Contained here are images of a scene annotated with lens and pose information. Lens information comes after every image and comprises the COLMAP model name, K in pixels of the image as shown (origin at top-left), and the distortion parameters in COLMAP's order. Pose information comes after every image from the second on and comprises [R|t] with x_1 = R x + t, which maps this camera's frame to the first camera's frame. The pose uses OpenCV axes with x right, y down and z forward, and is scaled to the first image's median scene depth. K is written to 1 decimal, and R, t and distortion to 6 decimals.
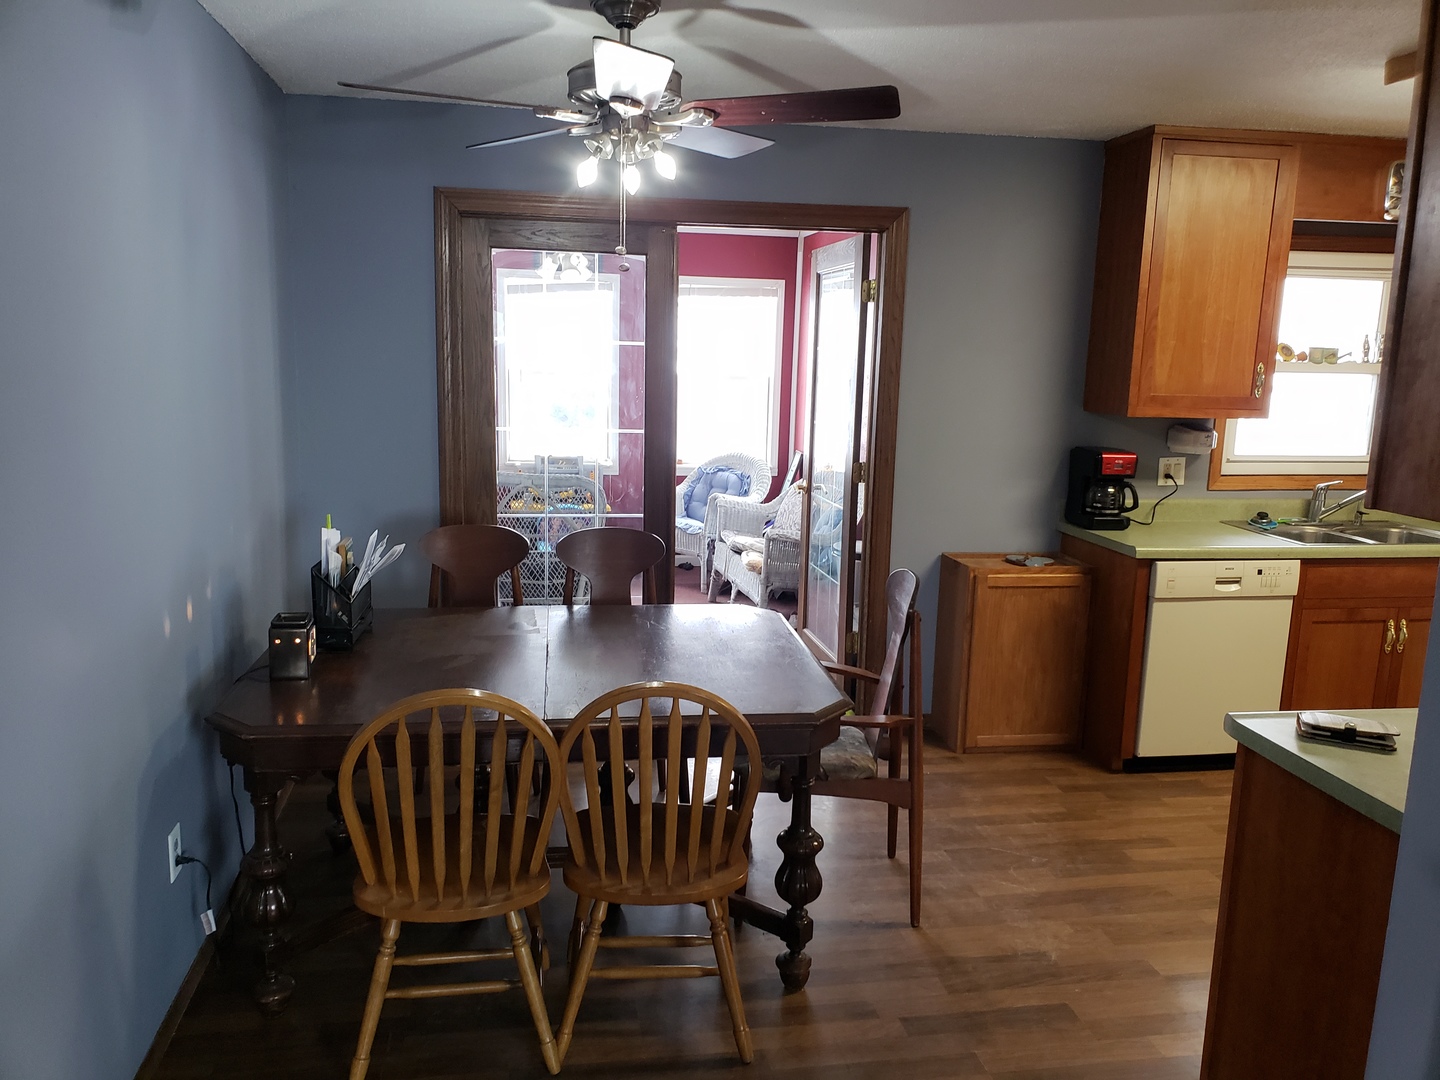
lens RADIAL K [[1124.6, 0, 713.4], [0, 1124.6, 537.1], [0, 0, 1]] dist [0.023343, -0.011678]
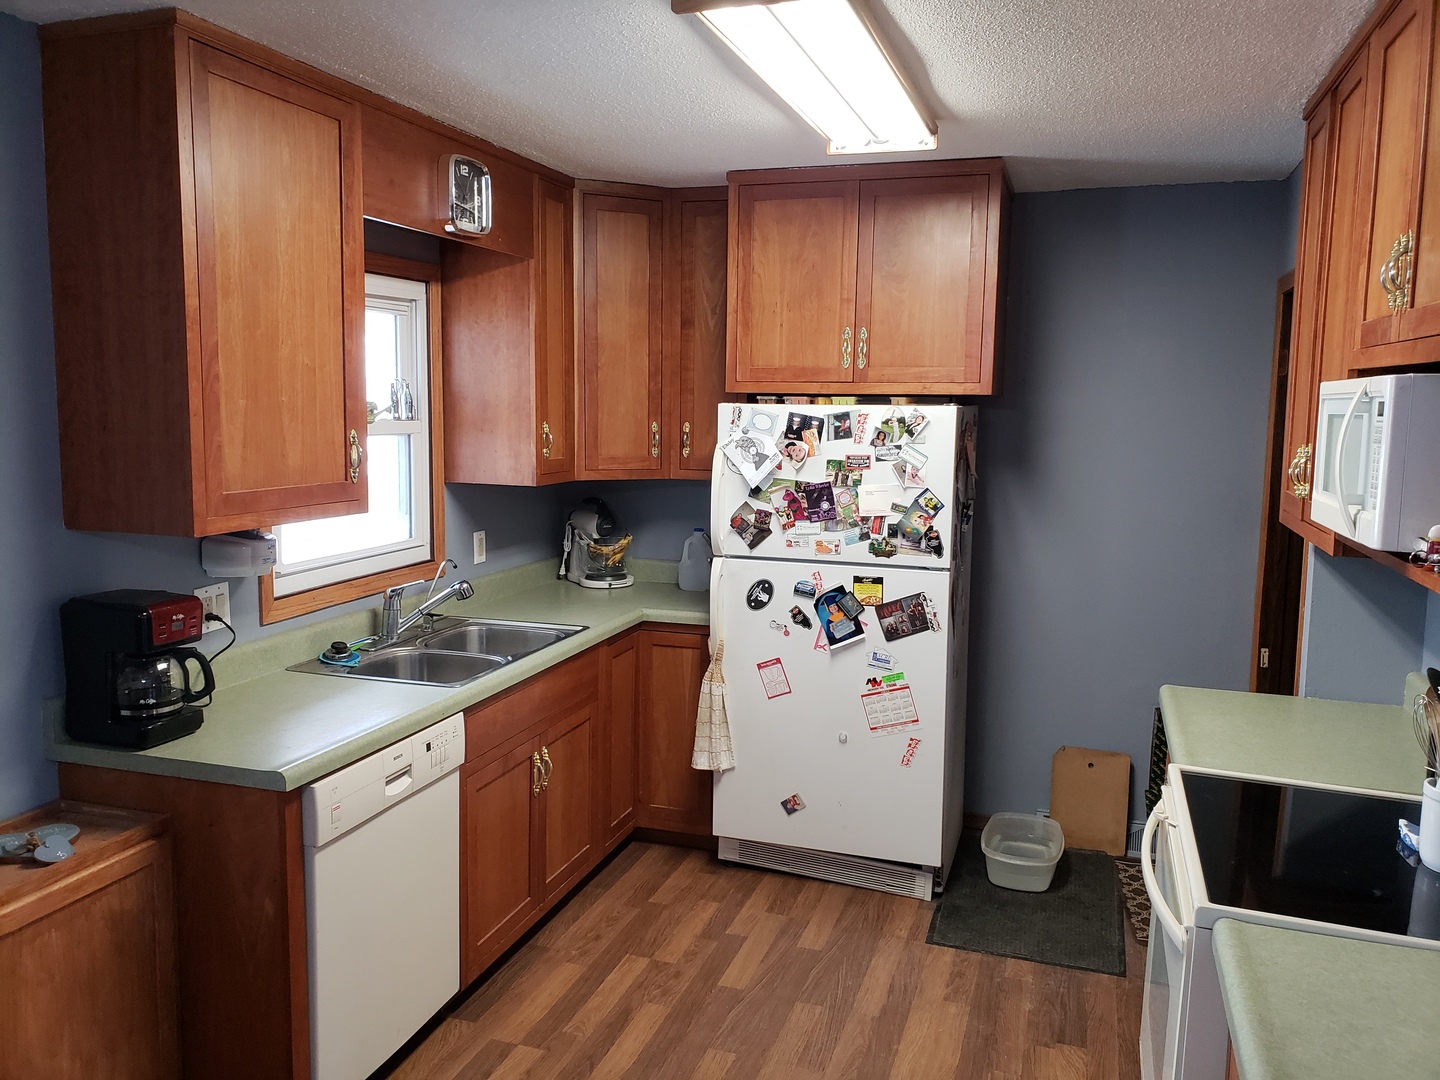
lens RADIAL K [[1124.6, 0, 690.6], [0, 1124.6, 518.0], [0, 0, 1]] dist [0.023343, -0.011678]
pose [[0.472929, -0.119388, 0.872975, 0.000730], [0.159615, 0.985993, 0.048374, -0.104470], [-0.866523, 0.116462, 0.485361, 0.522800]]
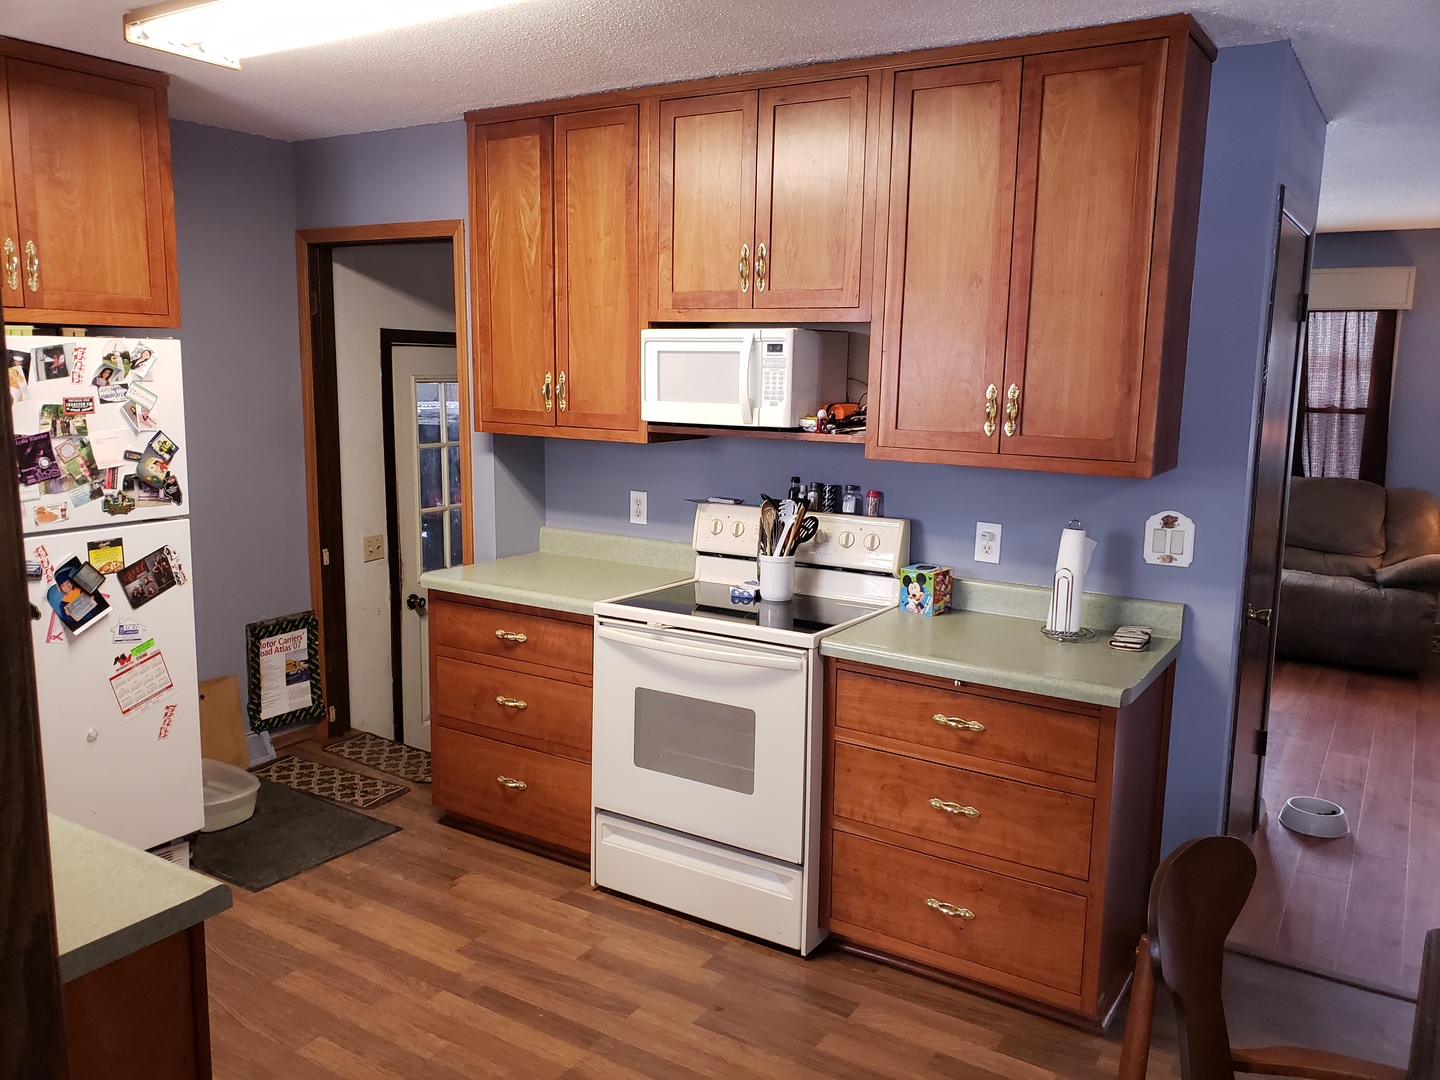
lens RADIAL K [[1124.6, 0, 721.8], [0, 1124.6, 537.7], [0, 0, 1]] dist [0.023343, -0.011678]
pose [[-0.763757, -0.141855, 0.629724, 0.027390], [0.076043, 0.948989, 0.306003, -0.170896], [-0.641010, 0.281598, -0.714009, 0.948685]]
